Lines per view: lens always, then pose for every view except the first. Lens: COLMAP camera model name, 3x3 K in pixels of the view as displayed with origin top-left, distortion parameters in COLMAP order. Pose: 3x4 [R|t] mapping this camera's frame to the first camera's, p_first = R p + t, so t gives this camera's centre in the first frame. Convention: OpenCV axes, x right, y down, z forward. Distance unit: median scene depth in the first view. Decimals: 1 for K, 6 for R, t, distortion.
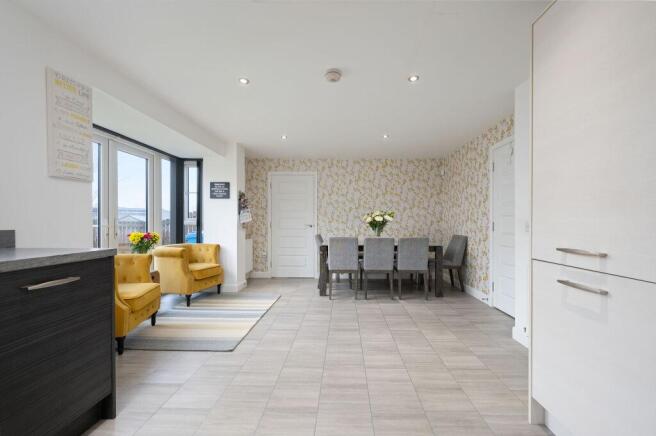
lens RADIAL K [[263.5, 0, 340.5], [0, 263.5, 229.9], [0, 0, 1]] dist [0.004229, -0.000094]
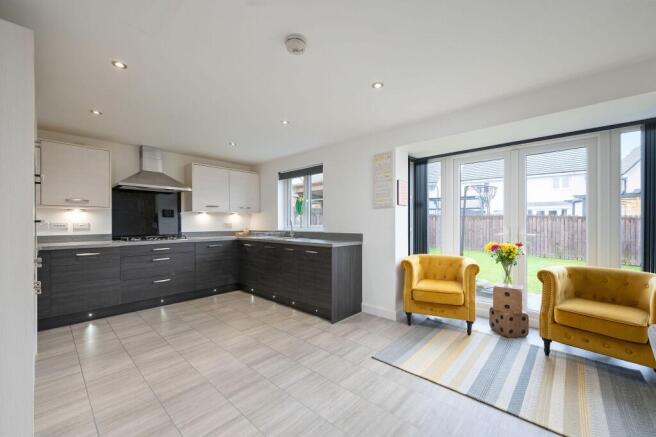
lens RADIAL K [[262.1, 0, 329.9], [0, 262.1, 224.0], [0, 0, 1]] dist [0.003799, 0.000629]
pose [[-0.665974, -0.000985, -0.745974, 0.480667], [-0.022229, 0.999581, 0.018526, -0.082764], [0.745643, 0.028920, -0.665717, 1.595883]]
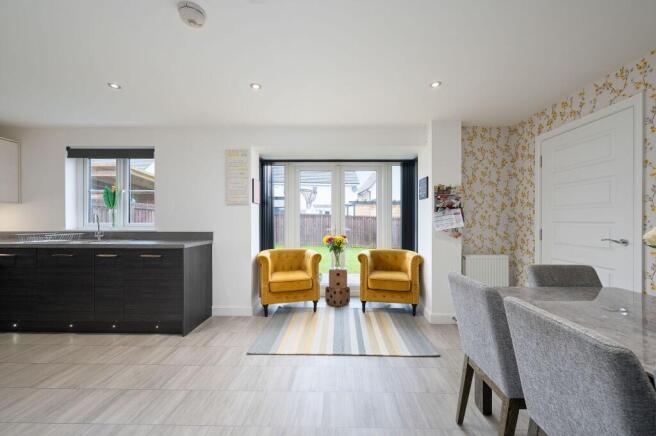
lens RADIAL K [[263.5, 0, 332.1], [0, 263.5, 221.8], [0, 0, 1]] dist [0.004229, -0.000094]
pose [[-0.008517, 0.000821, -0.999963, 0.645675], [-0.029827, 0.999555, 0.001074, -0.076832], [0.999519, 0.029835, -0.008488, 1.369477]]
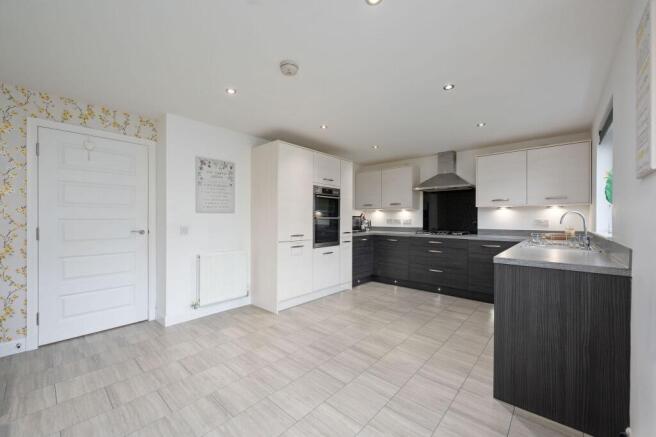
lens RADIAL K [[262.1, 0, 328.7], [0, 262.1, 217.9], [0, 0, 1]] dist [0.003799, 0.000629]
pose [[-0.753772, -0.003901, 0.657124, -0.728111], [0.011697, 0.999744, 0.019352, -0.088927], [-0.657032, 0.022273, -0.753534, 1.606651]]
